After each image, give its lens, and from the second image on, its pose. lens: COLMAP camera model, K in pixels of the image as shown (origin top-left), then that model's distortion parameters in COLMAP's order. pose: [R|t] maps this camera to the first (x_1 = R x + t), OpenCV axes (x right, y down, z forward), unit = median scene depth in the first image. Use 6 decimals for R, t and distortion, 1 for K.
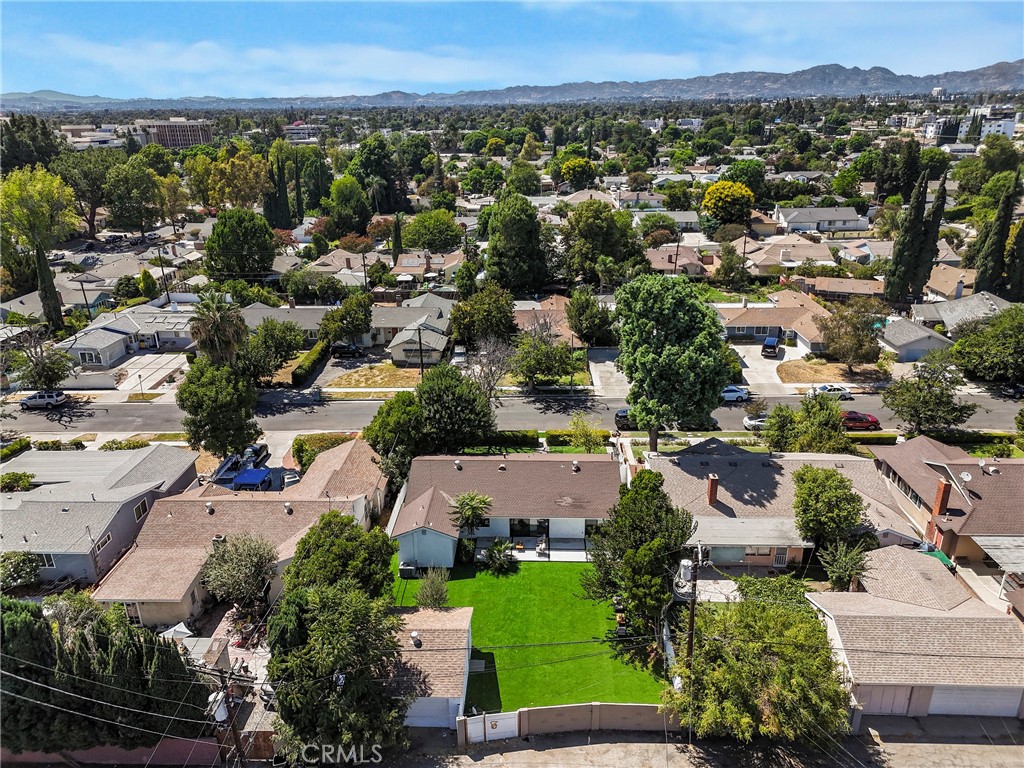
lens RADIAL K [[708.1, 0, 512.0], [0, 708.1, 384.0], [0, 0, 1]] dist [0.005027, -0.001618]
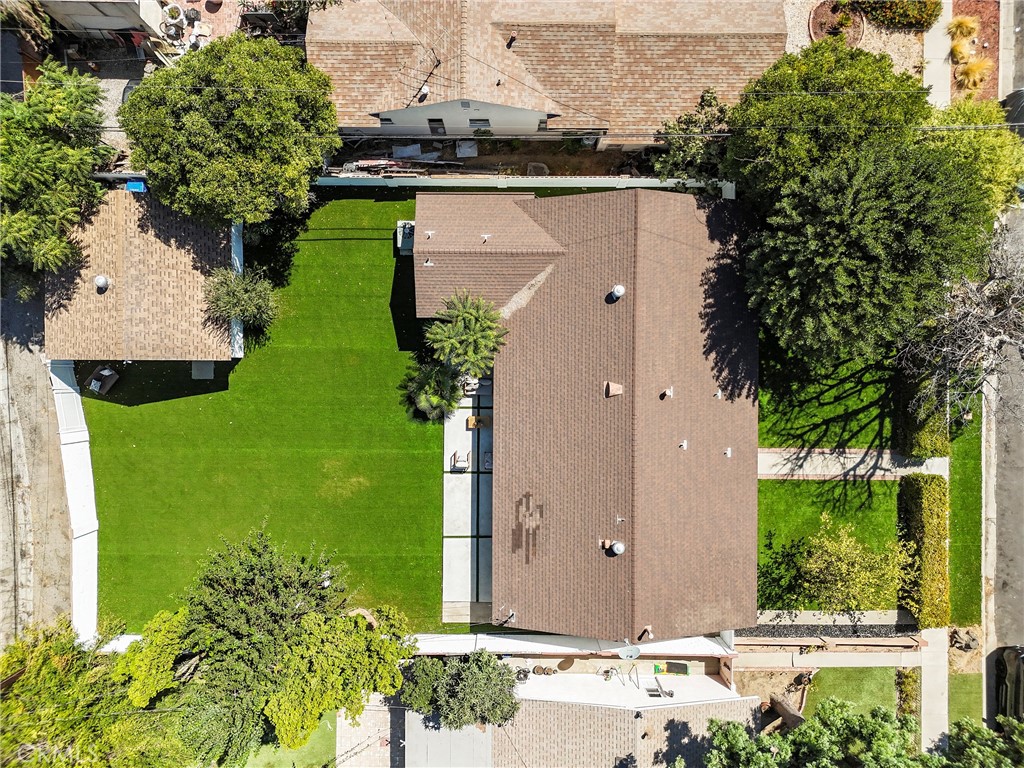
lens RADIAL K [[708.1, 0, 512.0], [0, 708.1, 384.0], [0, 0, 1]] dist [0.005027, -0.001618]
pose [[0.031209, 0.999386, 0.015934, -0.033468], [-0.353613, -0.003871, 0.935384, -0.375917], [0.934871, -0.034827, 0.353275, 1.001498]]
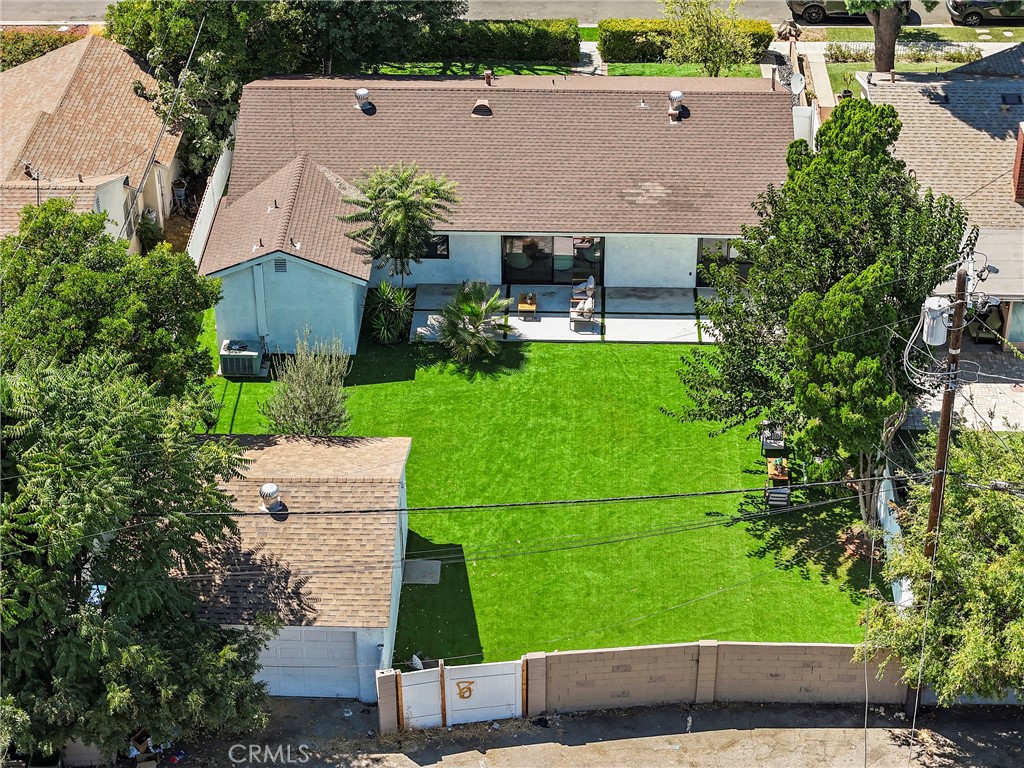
lens RADIAL K [[2031.2, 0, 512.0], [0, 2031.2, 384.0], [0, 0, 1]] dist [-0.178981, 0.233174]
pose [[0.999969, 0.005210, 0.005985, -0.004691], [-0.006394, 0.975709, 0.218979, 0.033822], [-0.004699, -0.219010, 0.975711, -0.111188]]
